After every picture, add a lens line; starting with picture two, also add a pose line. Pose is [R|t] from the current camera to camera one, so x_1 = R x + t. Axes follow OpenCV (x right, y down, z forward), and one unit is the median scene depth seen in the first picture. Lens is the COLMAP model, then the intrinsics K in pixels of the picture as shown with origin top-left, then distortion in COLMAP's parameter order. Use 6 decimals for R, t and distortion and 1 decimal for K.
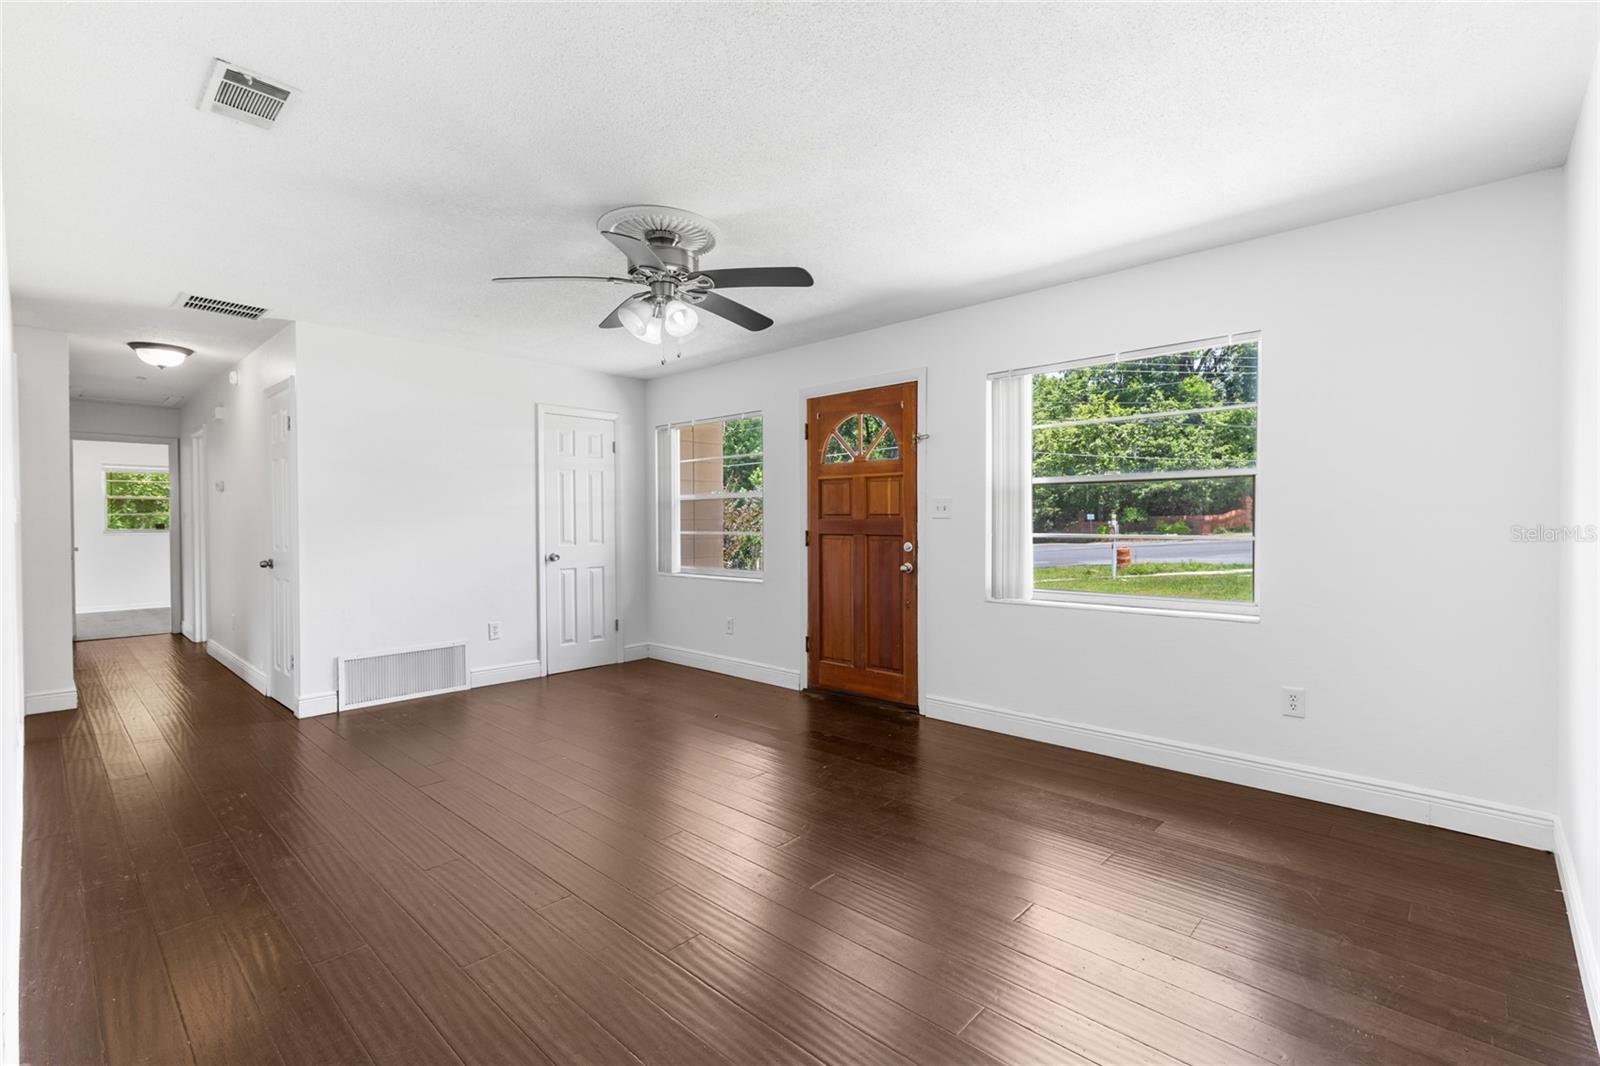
lens RADIAL K [[717.5, 0, 806.4], [0, 717.5, 528.2], [0, 0, 1]] dist [0.001030, 0.000440]
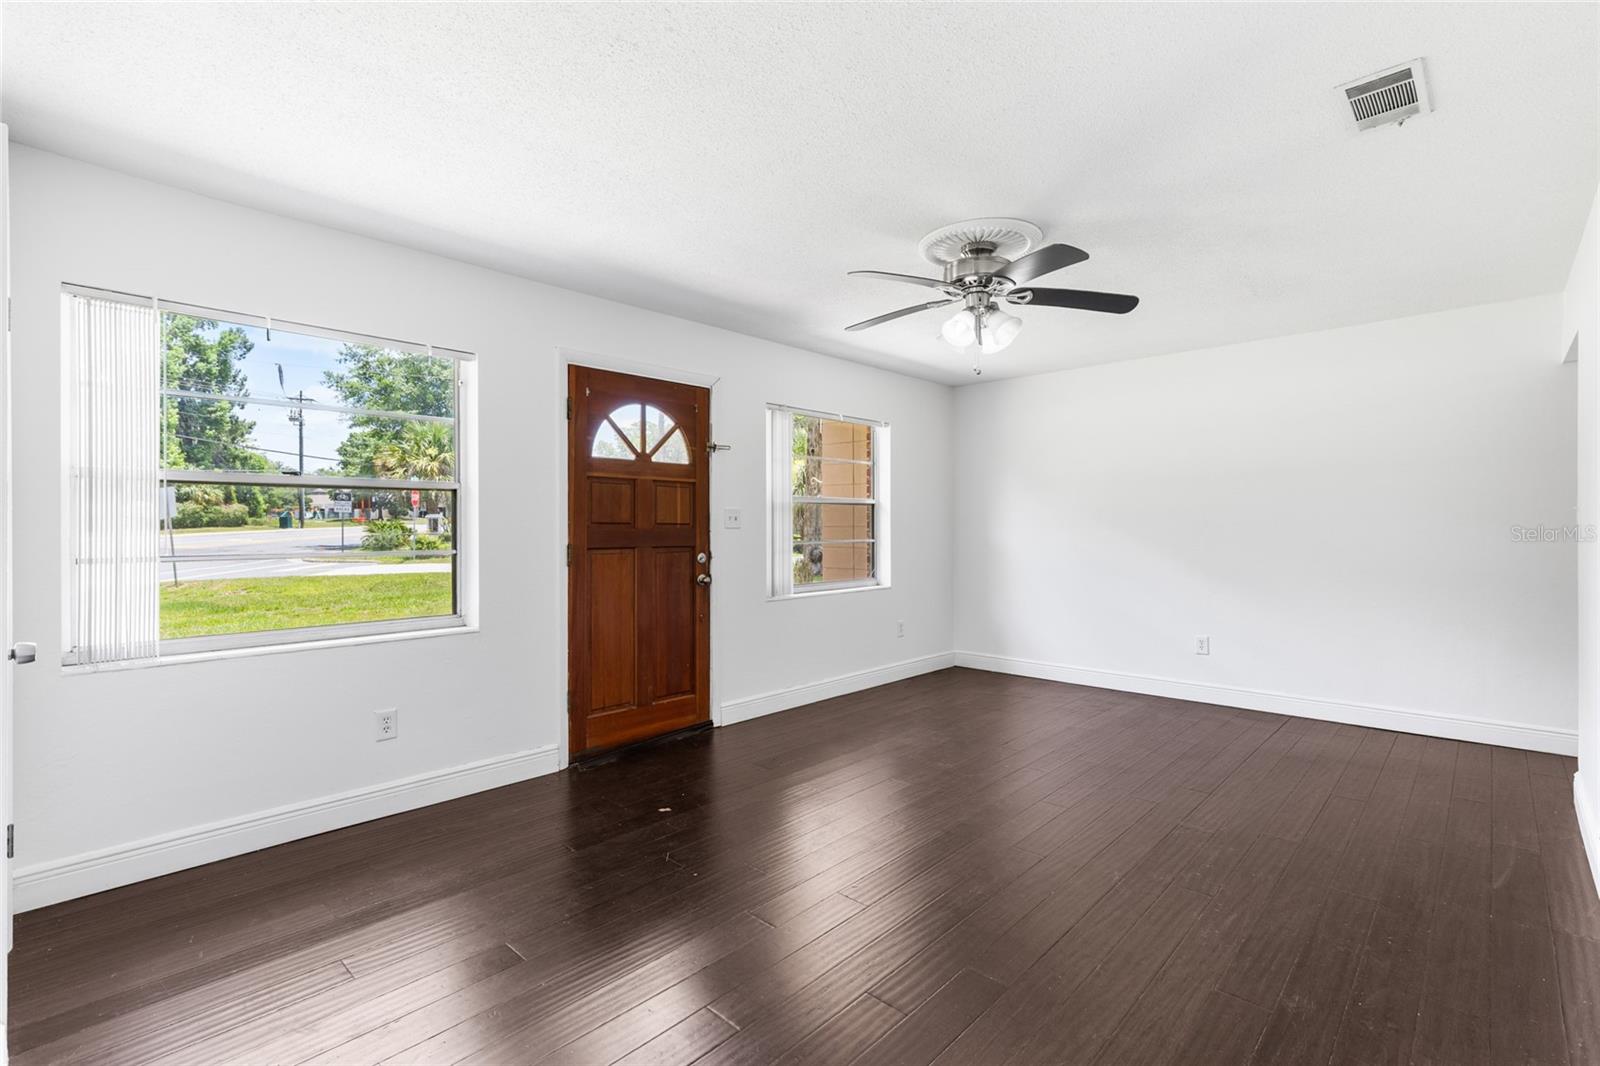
lens RADIAL K [[717.5, 0, 834.3], [0, 717.5, 524.9], [0, 0, 1]] dist [0.001030, 0.000440]
pose [[-0.008497, 0.009964, 0.999914, -0.816828], [0.014354, 0.999849, -0.009841, -0.006210], [-0.999861, 0.014270, -0.008638, 0.827068]]
